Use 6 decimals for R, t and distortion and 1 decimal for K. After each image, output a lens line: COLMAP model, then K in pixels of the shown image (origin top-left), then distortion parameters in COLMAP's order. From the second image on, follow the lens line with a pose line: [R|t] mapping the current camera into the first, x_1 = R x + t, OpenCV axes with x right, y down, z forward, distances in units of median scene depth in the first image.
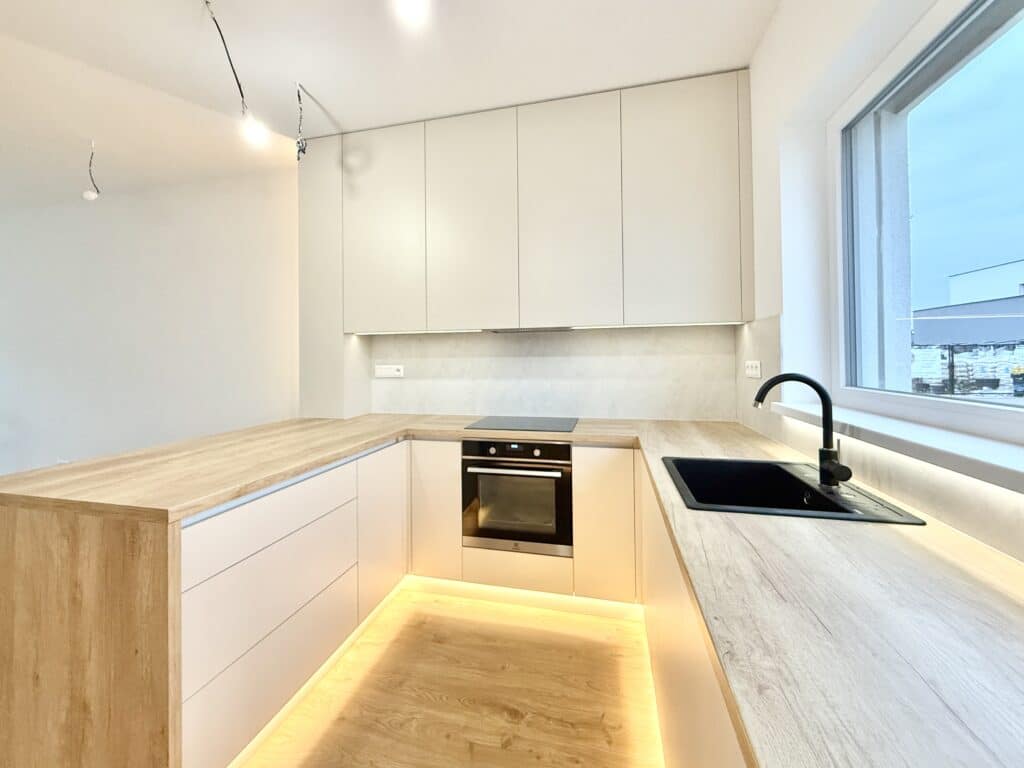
lens RADIAL K [[429.9, 0, 499.7], [0, 429.9, 356.6], [0, 0, 1]] dist [0.001804, 0.000748]
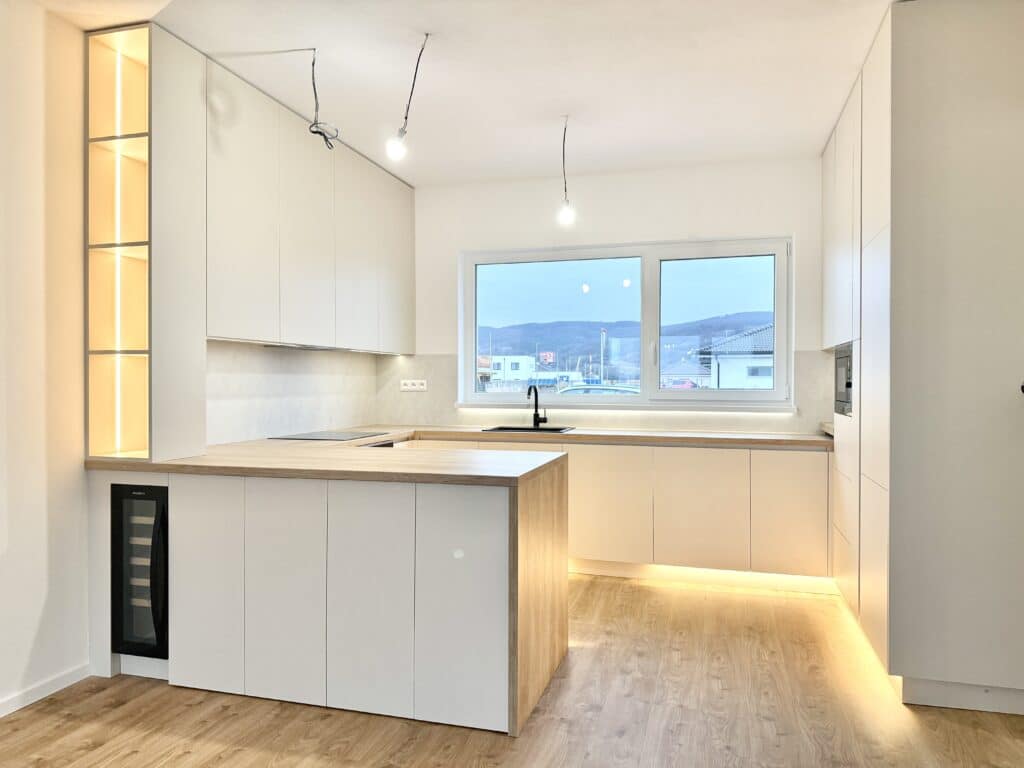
lens RADIAL K [[721.4, 0, 510.9], [0, 721.4, 384.6], [0, 0, 1]] dist [0.032678, -0.023686]
pose [[0.027952, 0.008819, 0.999570, -1.994892], [-0.001722, 0.999960, -0.008775, 0.048944], [-0.999608, -0.001476, 0.027966, 0.587310]]
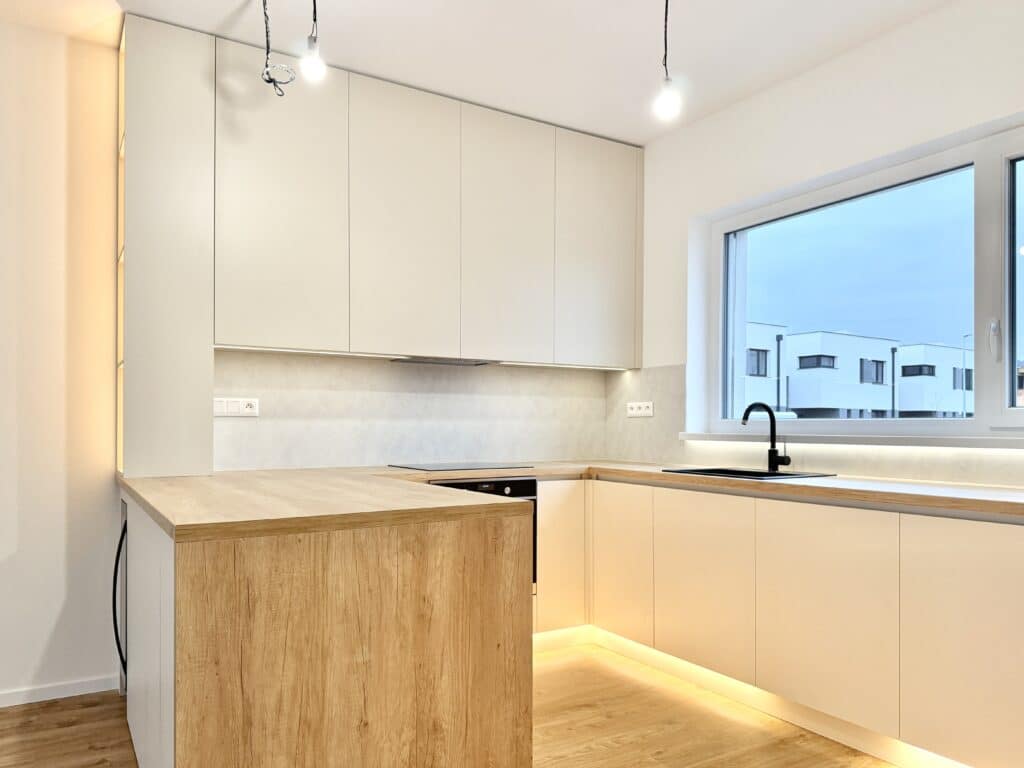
lens RADIAL K [[721.4, 0, 505.9], [0, 721.4, 425.0], [0, 0, 1]] dist [0.032678, -0.023686]
pose [[0.697718, 0.013792, 0.716239, -1.077379], [-0.013461, 0.999891, -0.006140, 0.089614], [-0.716246, -0.005357, 0.697828, -0.107804]]
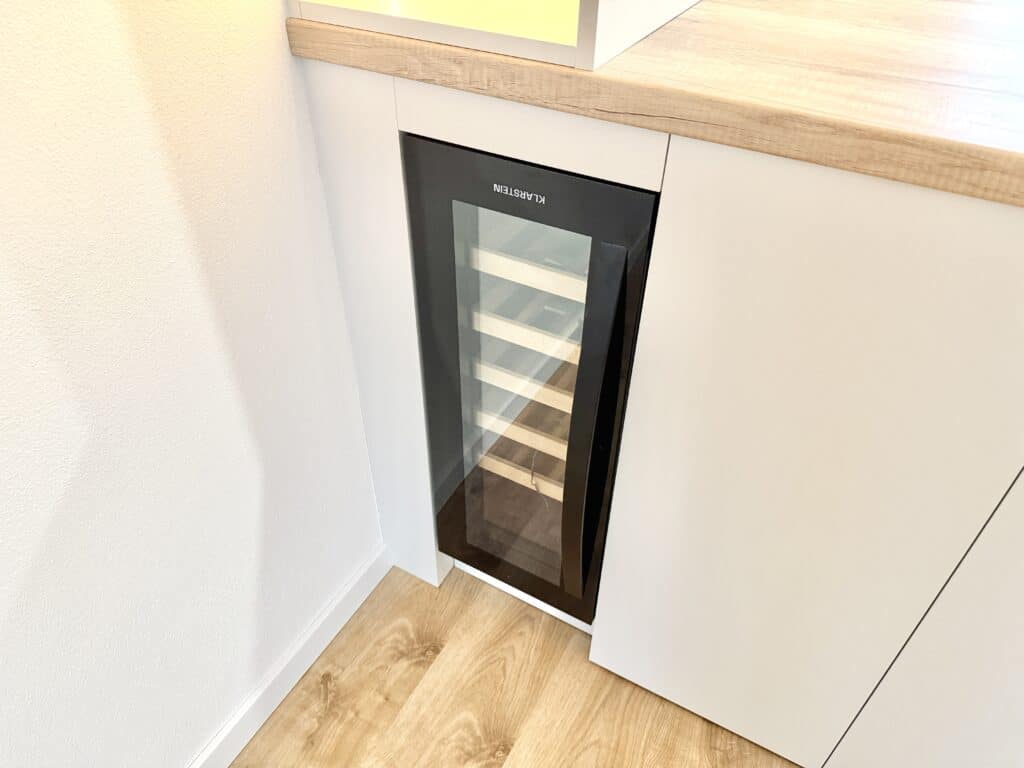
lens RADIAL K [[721.4, 0, 505.6], [0, 721.4, 384.9], [0, 0, 1]] dist [0.032678, -0.023686]
pose [[0.276891, -0.611852, 0.740924, -0.899803], [-0.013222, 0.768573, 0.639626, 0.104230], [-0.960810, -0.186903, 0.204721, 1.273636]]
